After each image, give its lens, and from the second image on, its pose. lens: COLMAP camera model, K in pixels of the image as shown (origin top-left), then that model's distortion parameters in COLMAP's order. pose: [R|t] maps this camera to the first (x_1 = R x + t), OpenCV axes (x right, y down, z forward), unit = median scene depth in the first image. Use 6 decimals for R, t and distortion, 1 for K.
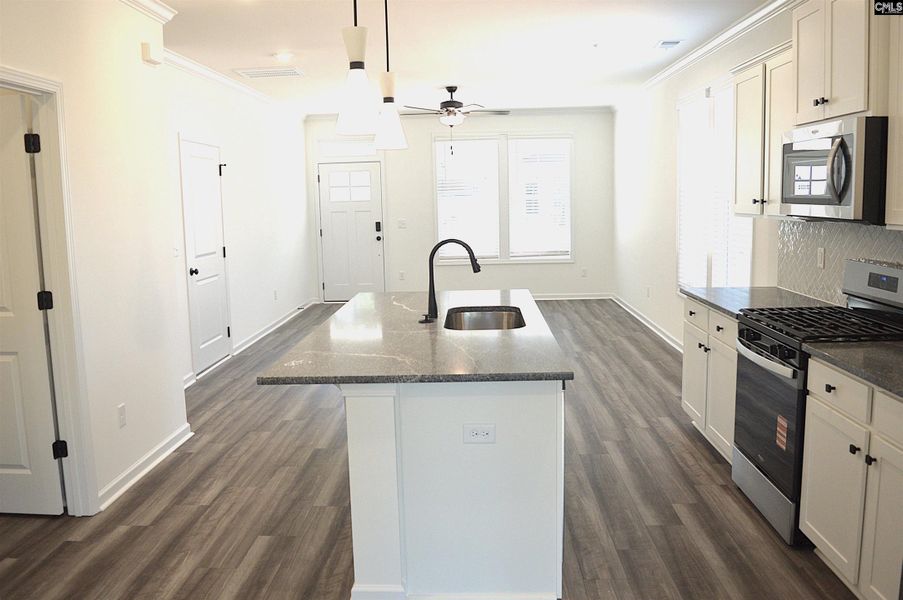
lens RADIAL K [[742.7, 0, 448.4], [0, 742.7, 294.2], [0, 0, 1]] dist [-0.090960, 0.012331]
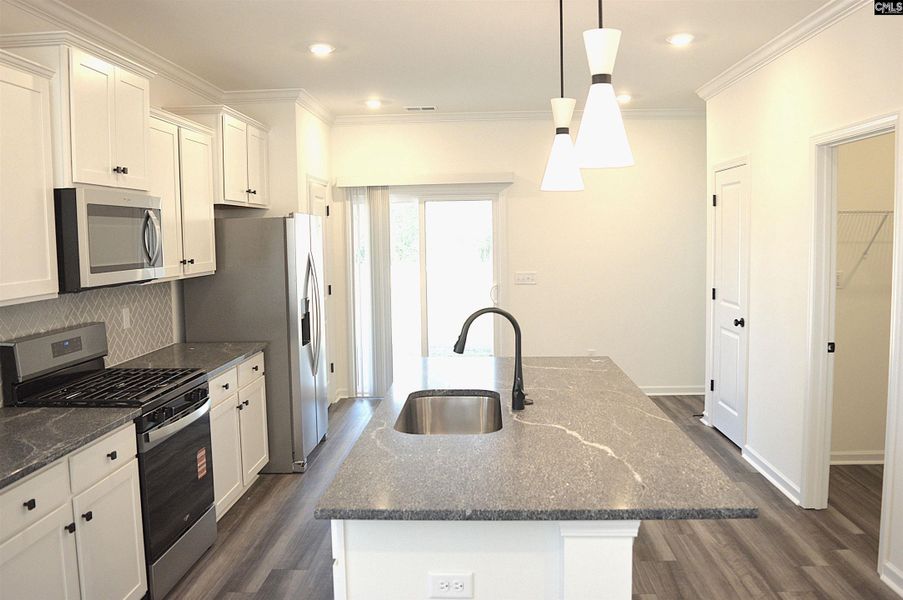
lens RADIAL K [[742.7, 0, 448.4], [0, 742.7, 294.2], [0, 0, 1]] dist [-0.090960, 0.012331]
pose [[-0.999210, 0.037125, 0.014182, 0.037870], [0.039269, 0.977192, 0.208695, -0.255825], [-0.006110, 0.209087, -0.977878, 1.790868]]
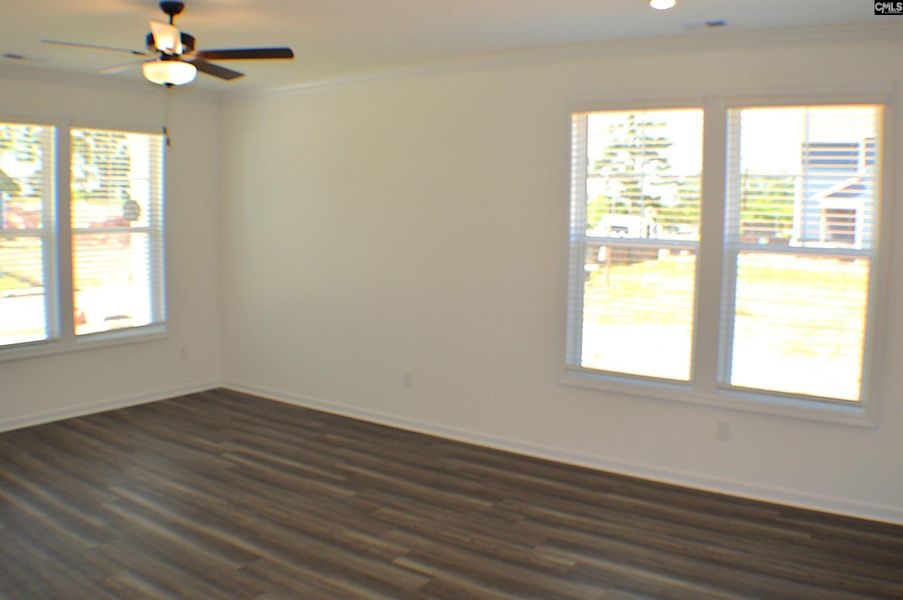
lens RADIAL K [[781.6, 0, 451.5], [0, 781.6, 300.0], [0, 0, 1]] dist [-0.190480, 0.009383]
pose [[0.539859, -0.061439, 0.839510, -0.677666], [0.082088, 0.996422, 0.020135, -0.196029], [-0.837743, 0.058044, 0.542971, 1.356009]]
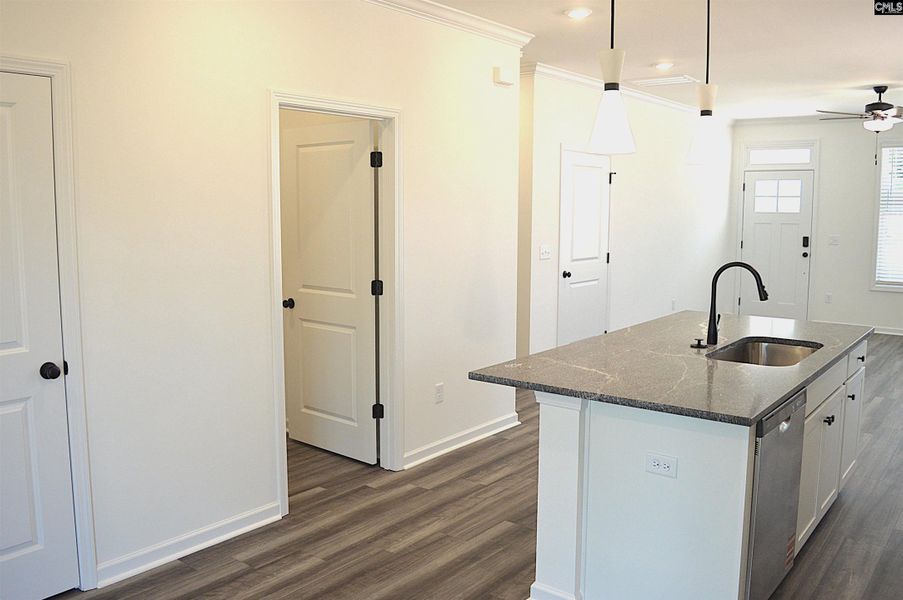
lens RADIAL K [[764.8, 0, 449.2], [0, 764.8, 294.8], [0, 0, 1]] dist [-0.086752, 0.000171]
pose [[0.806722, 0.094525, -0.583322, 0.275829], [-0.097808, 0.994867, 0.025947, -0.023385], [0.582781, 0.036121, 0.811826, 0.020019]]
